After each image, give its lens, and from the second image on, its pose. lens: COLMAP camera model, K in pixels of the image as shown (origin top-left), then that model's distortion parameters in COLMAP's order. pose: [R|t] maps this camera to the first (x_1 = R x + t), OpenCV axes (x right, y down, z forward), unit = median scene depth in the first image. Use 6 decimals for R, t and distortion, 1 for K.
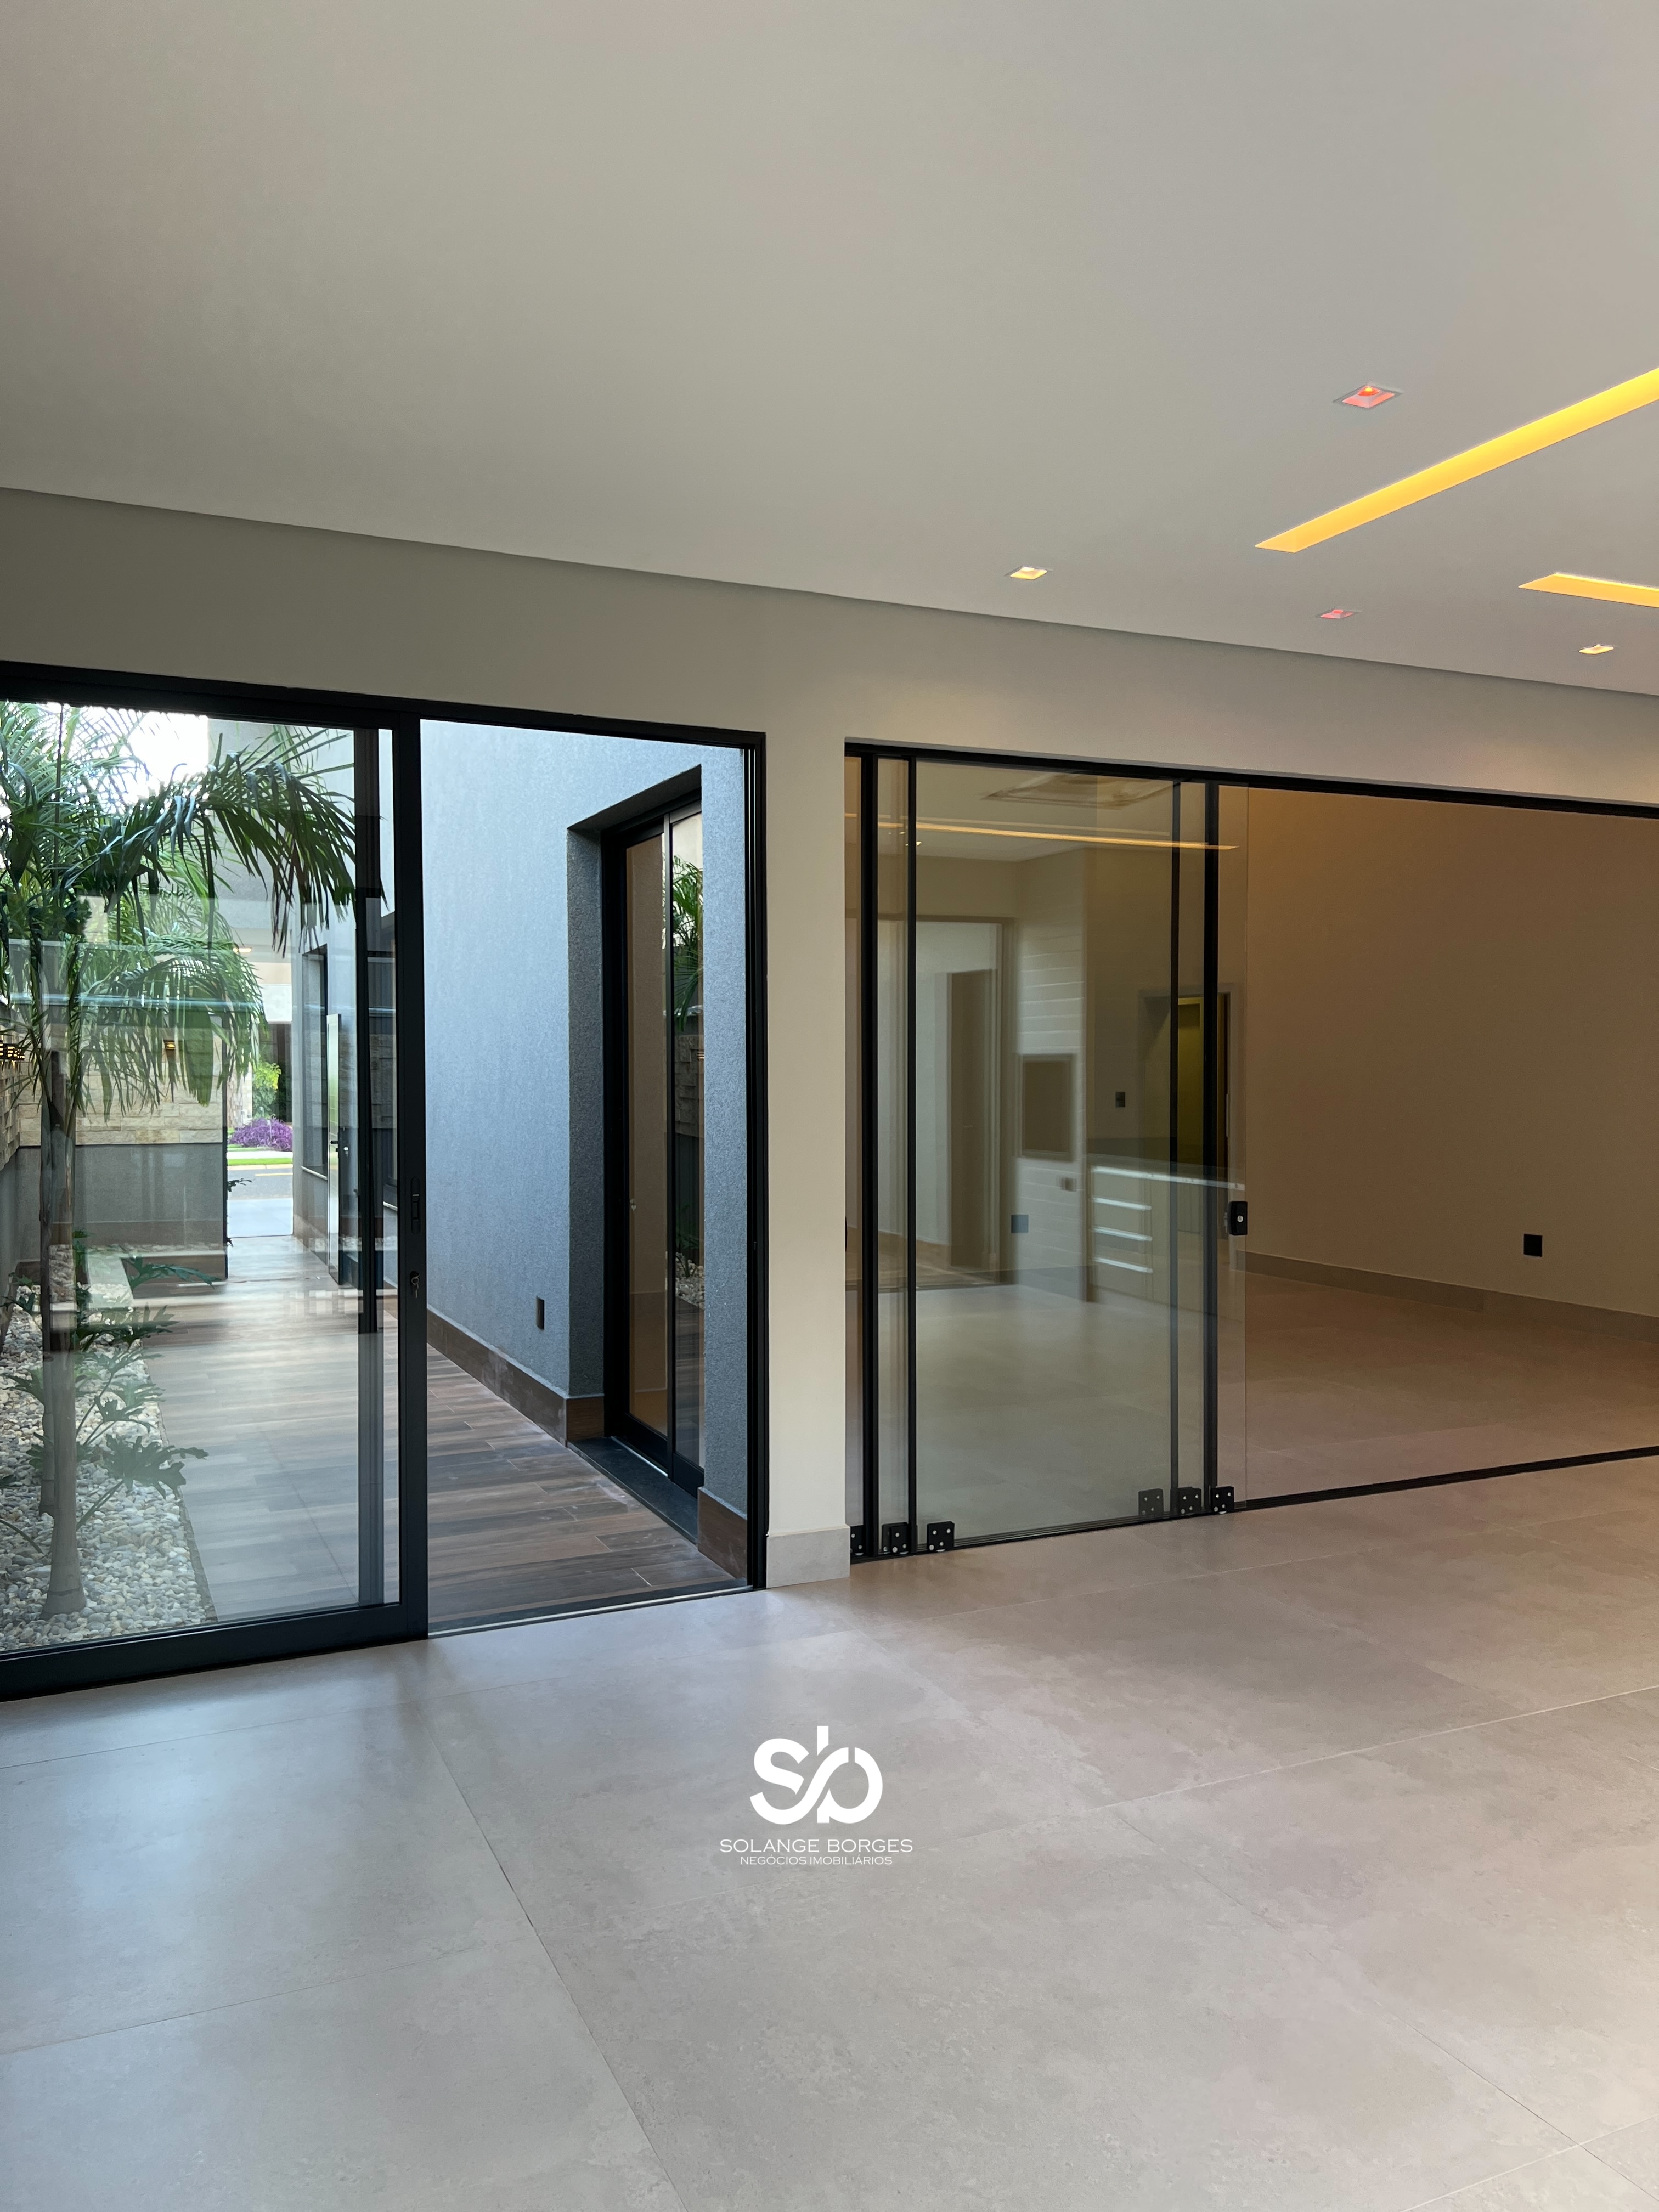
lens RADIAL K [[1648.5, 0, 829.5], [0, 1648.5, 1106.0], [0, 0, 1]] dist [0.005711, 0.001587]
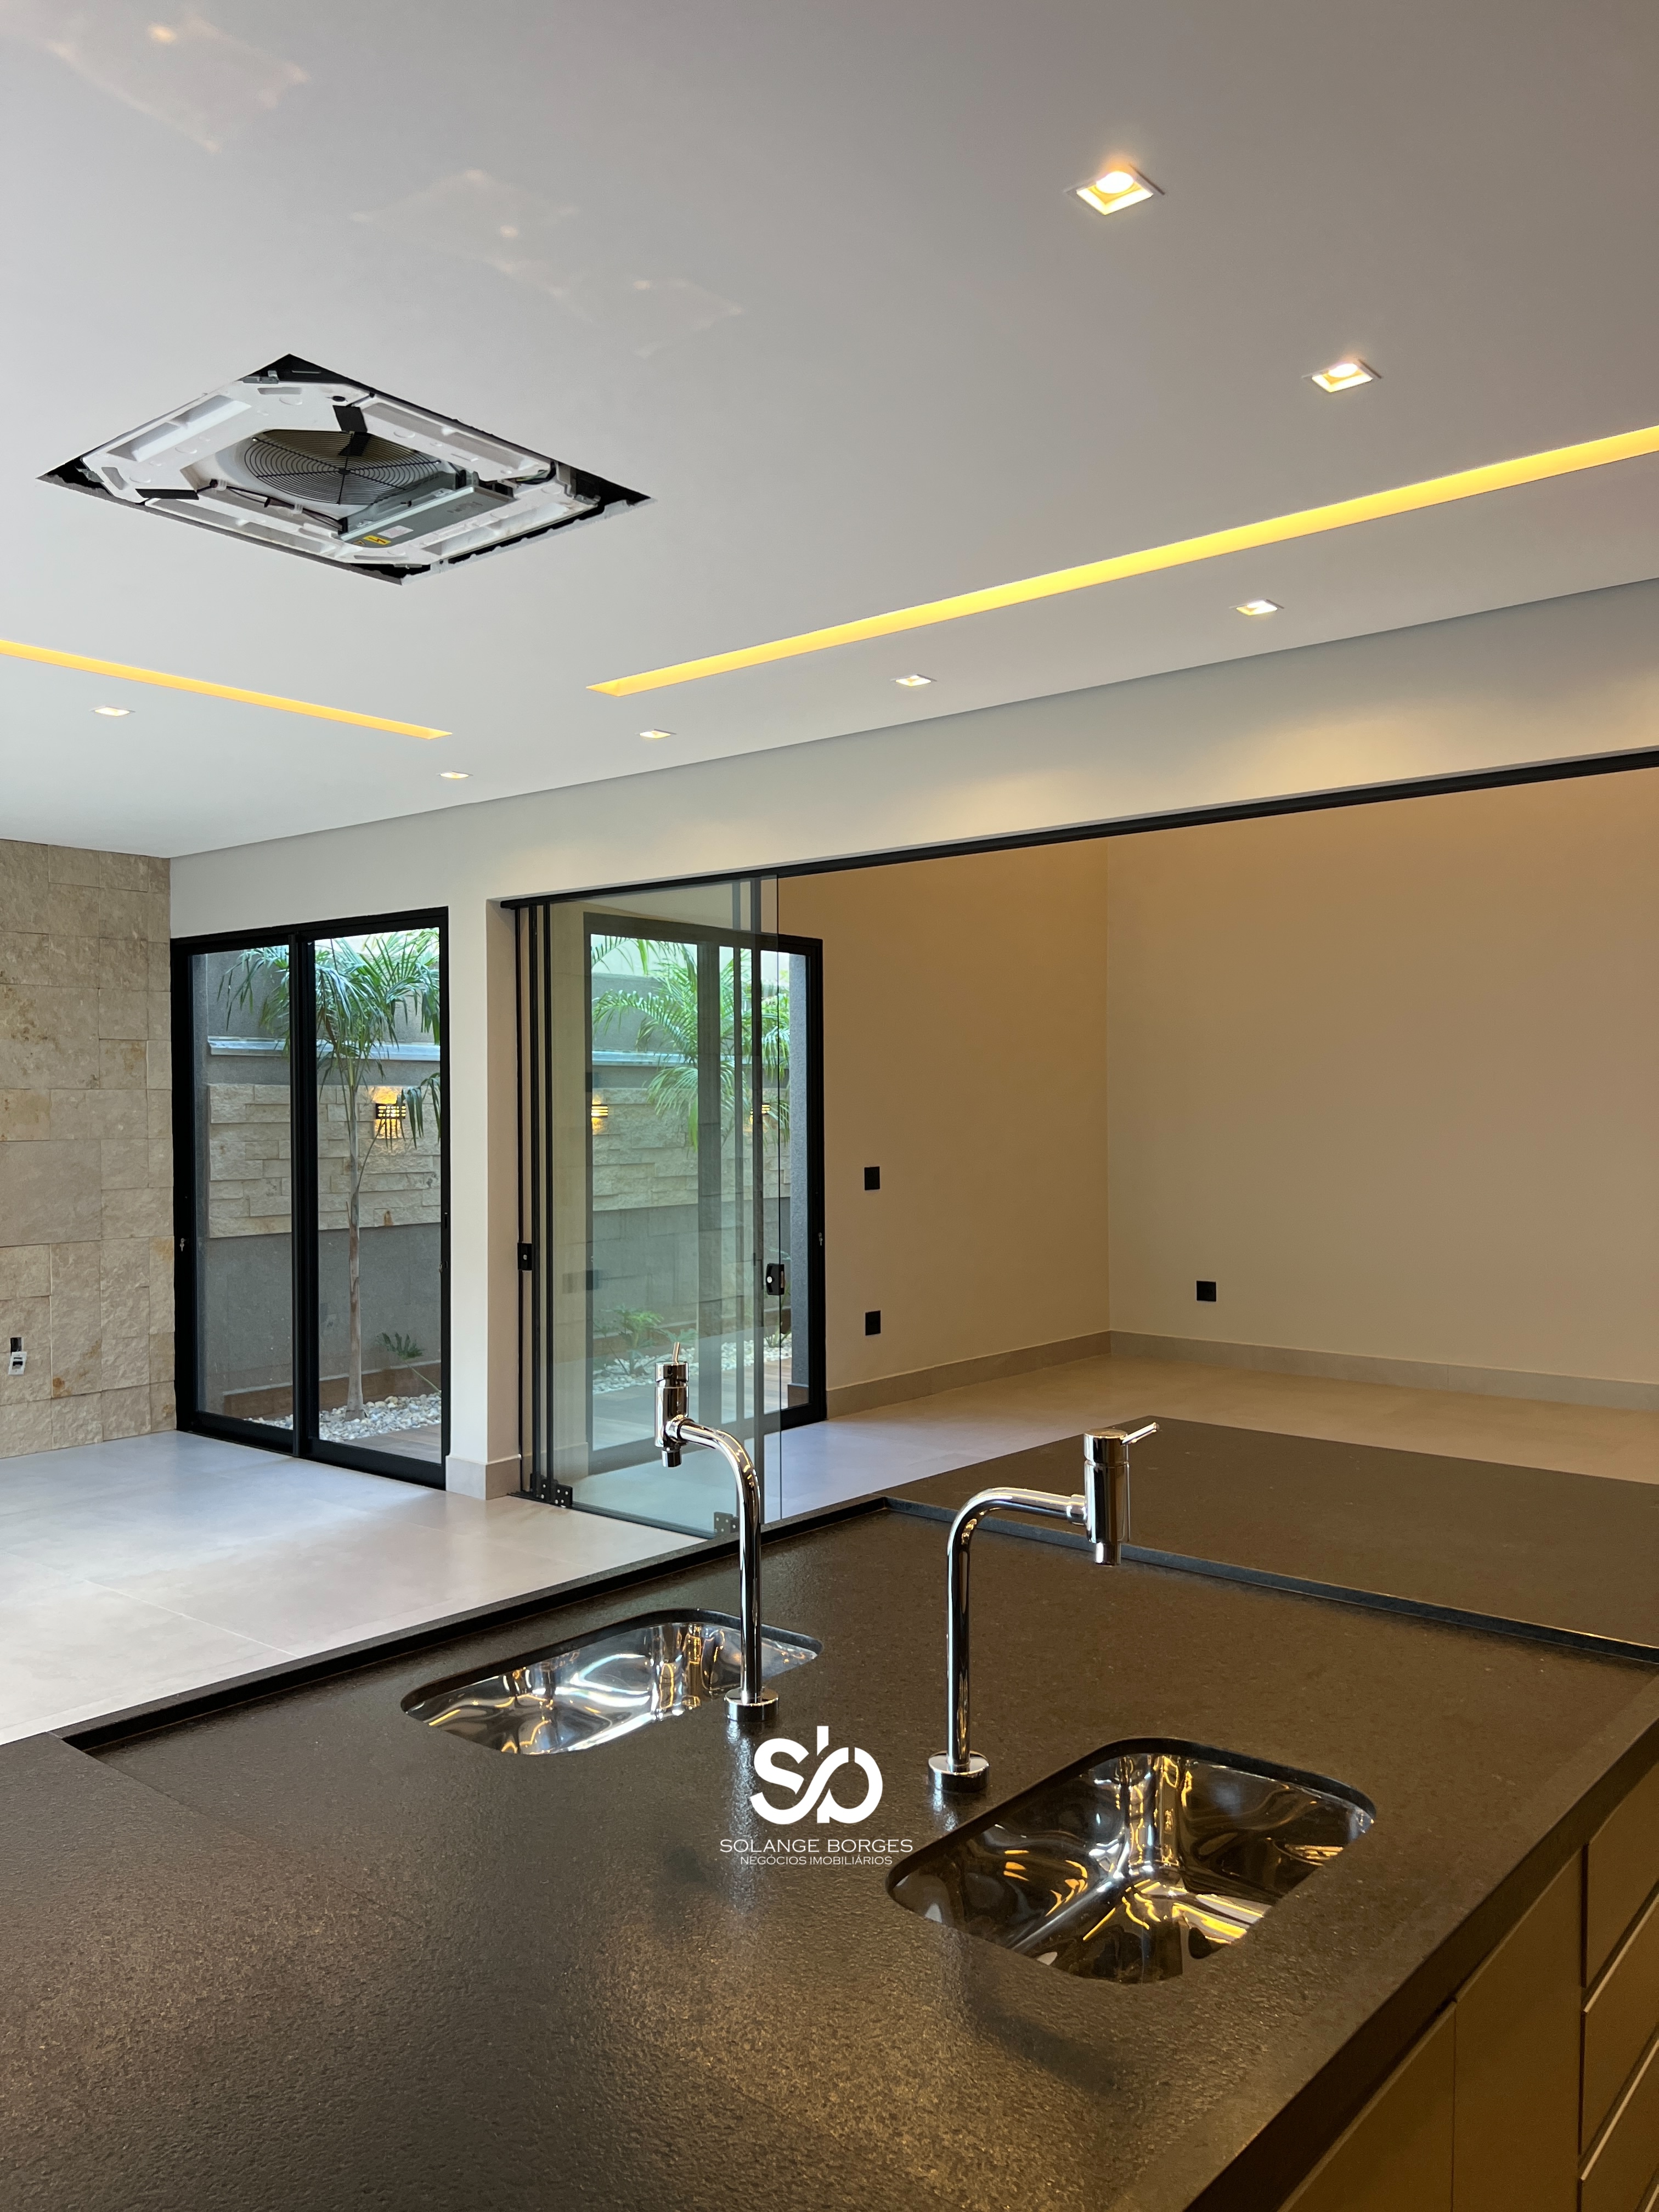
lens RADIAL K [[1657.2, 0, 854.6], [0, 1657.2, 1109.3], [0, 0, 1]] dist [0.012165, -0.005395]
pose [[0.449430, 0.002276, -0.893313, 1.581611], [-0.017277, 0.999832, -0.006145, -0.047478], [0.893149, 0.018196, 0.449393, 0.720433]]
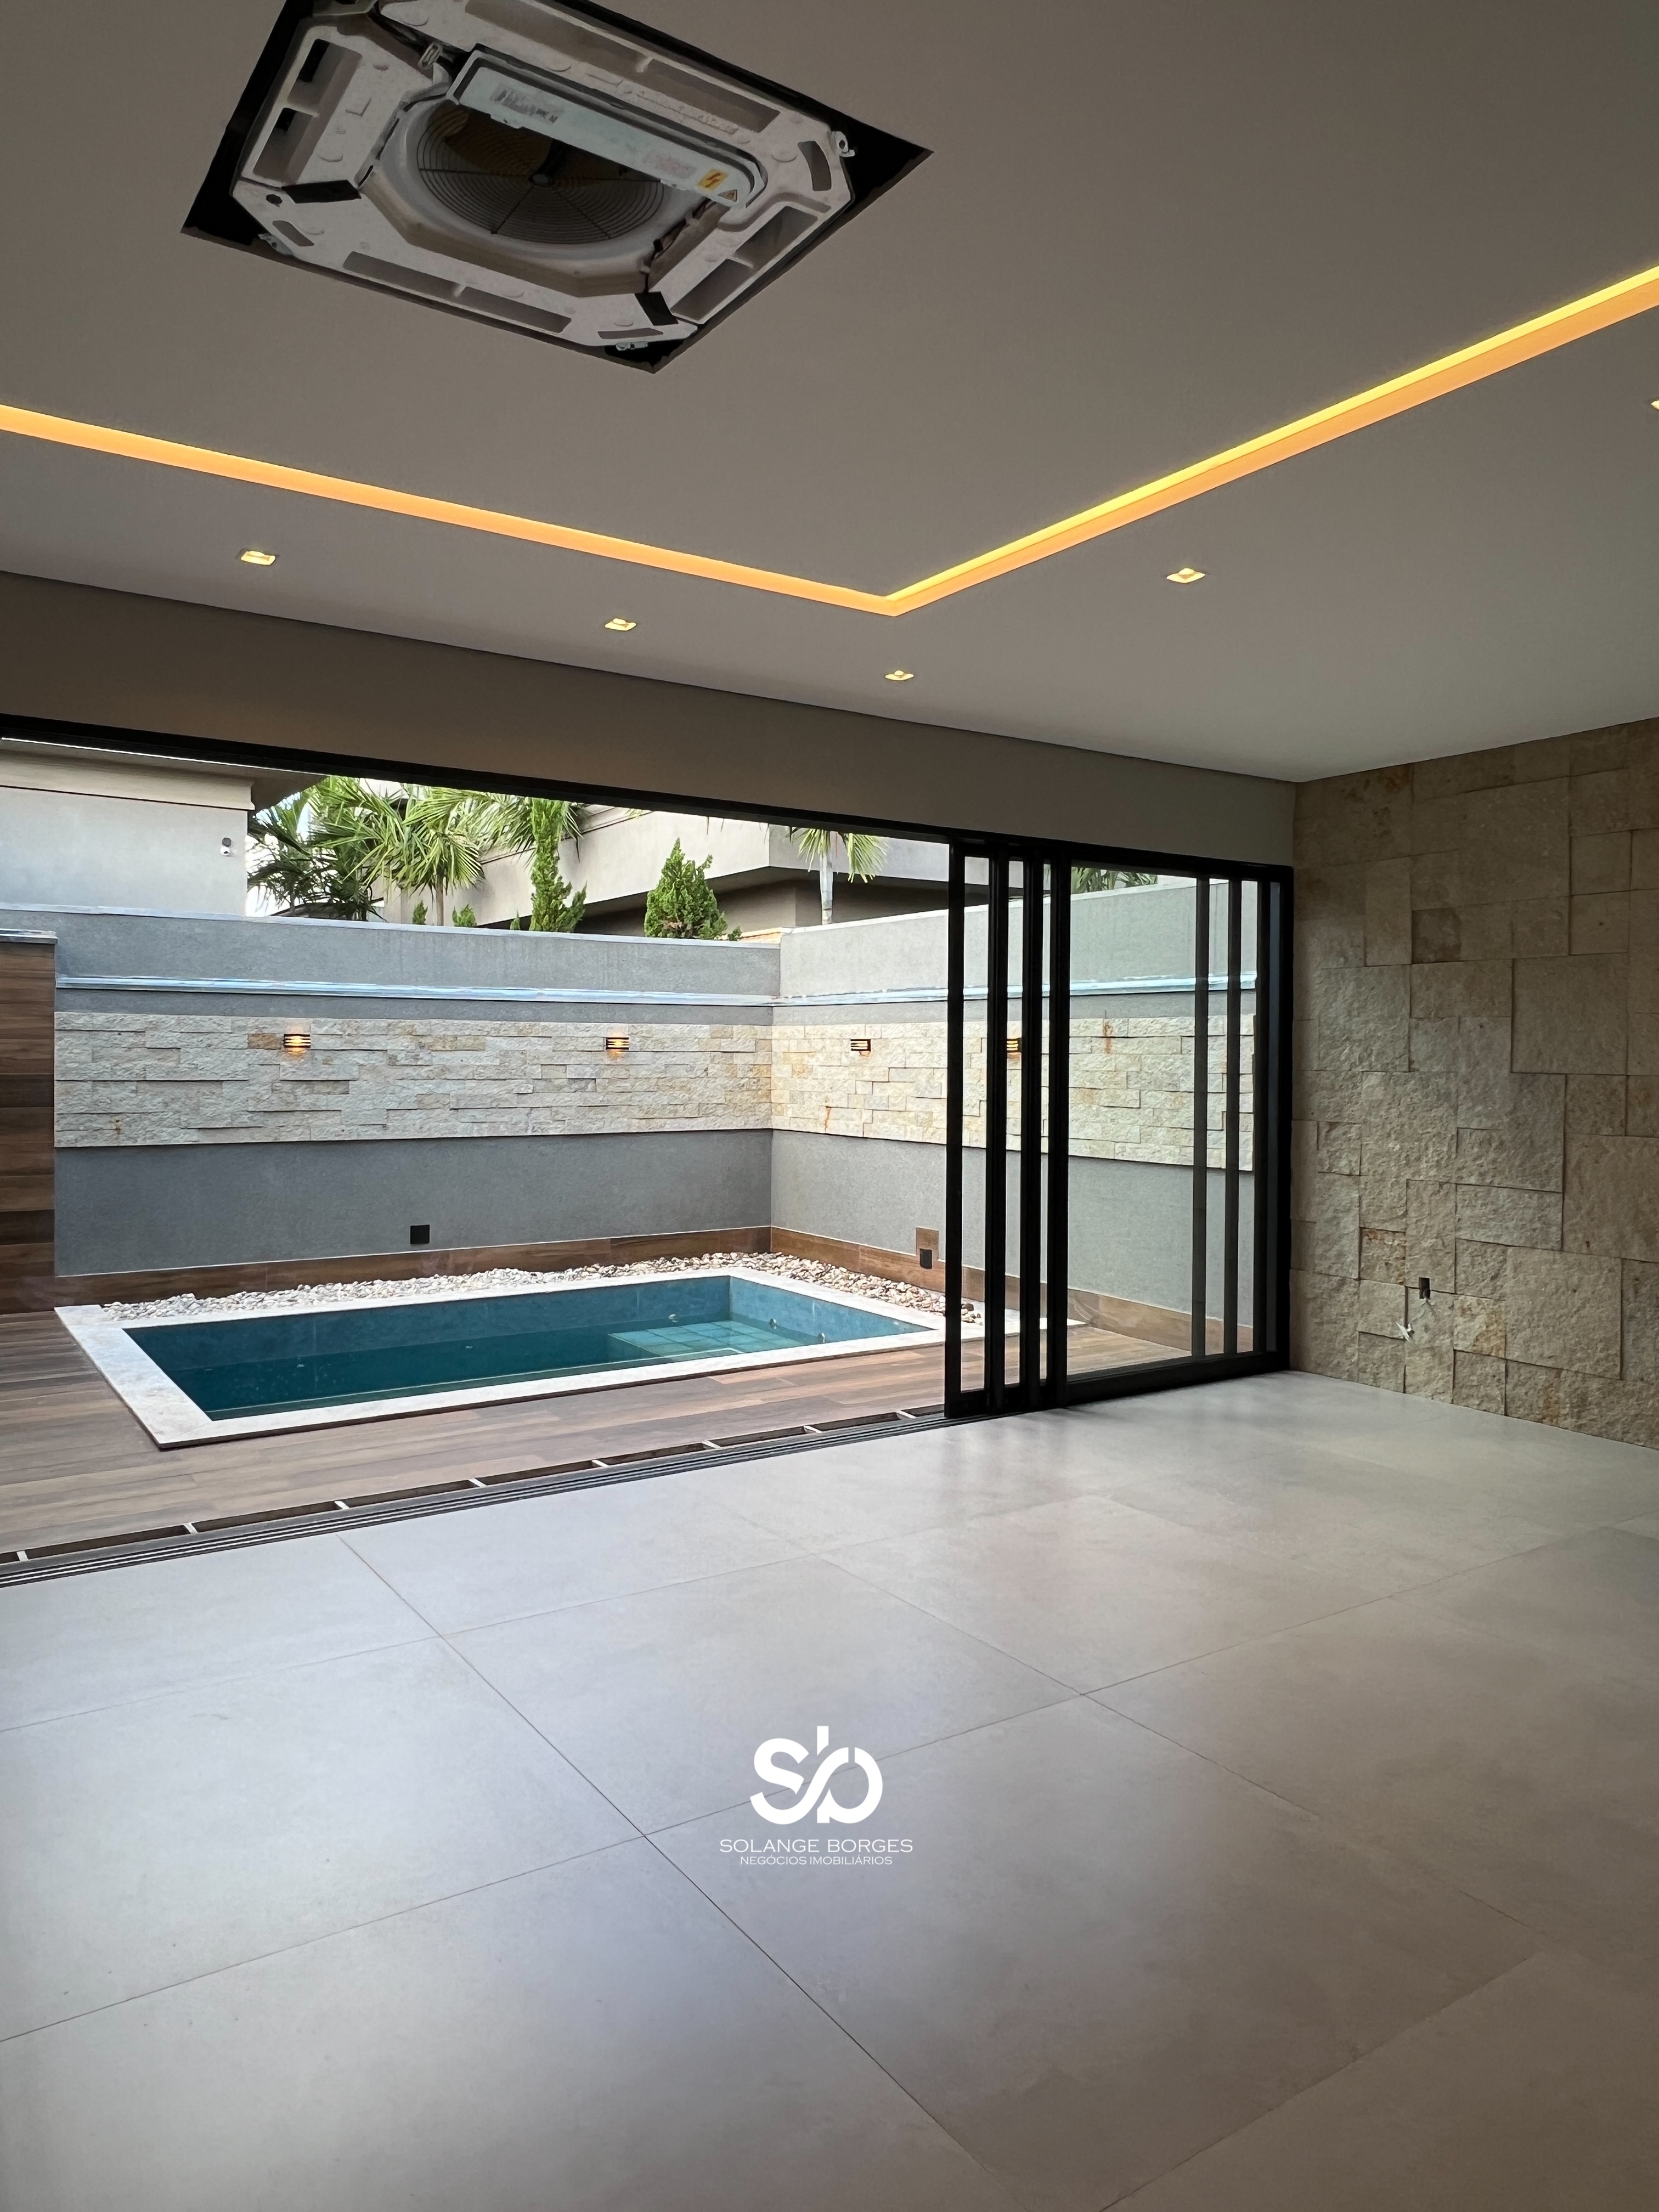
lens RADIAL K [[1473.1, 0, 821.9], [0, 1473.1, 1079.5], [0, 0, 1]] dist [-0.003070, -0.002642]
pose [[-0.987094, -0.003357, -0.160105, 0.764809], [-0.010012, 0.999118, 0.040780, -0.041271], [0.159827, 0.041857, -0.986257, 1.407844]]
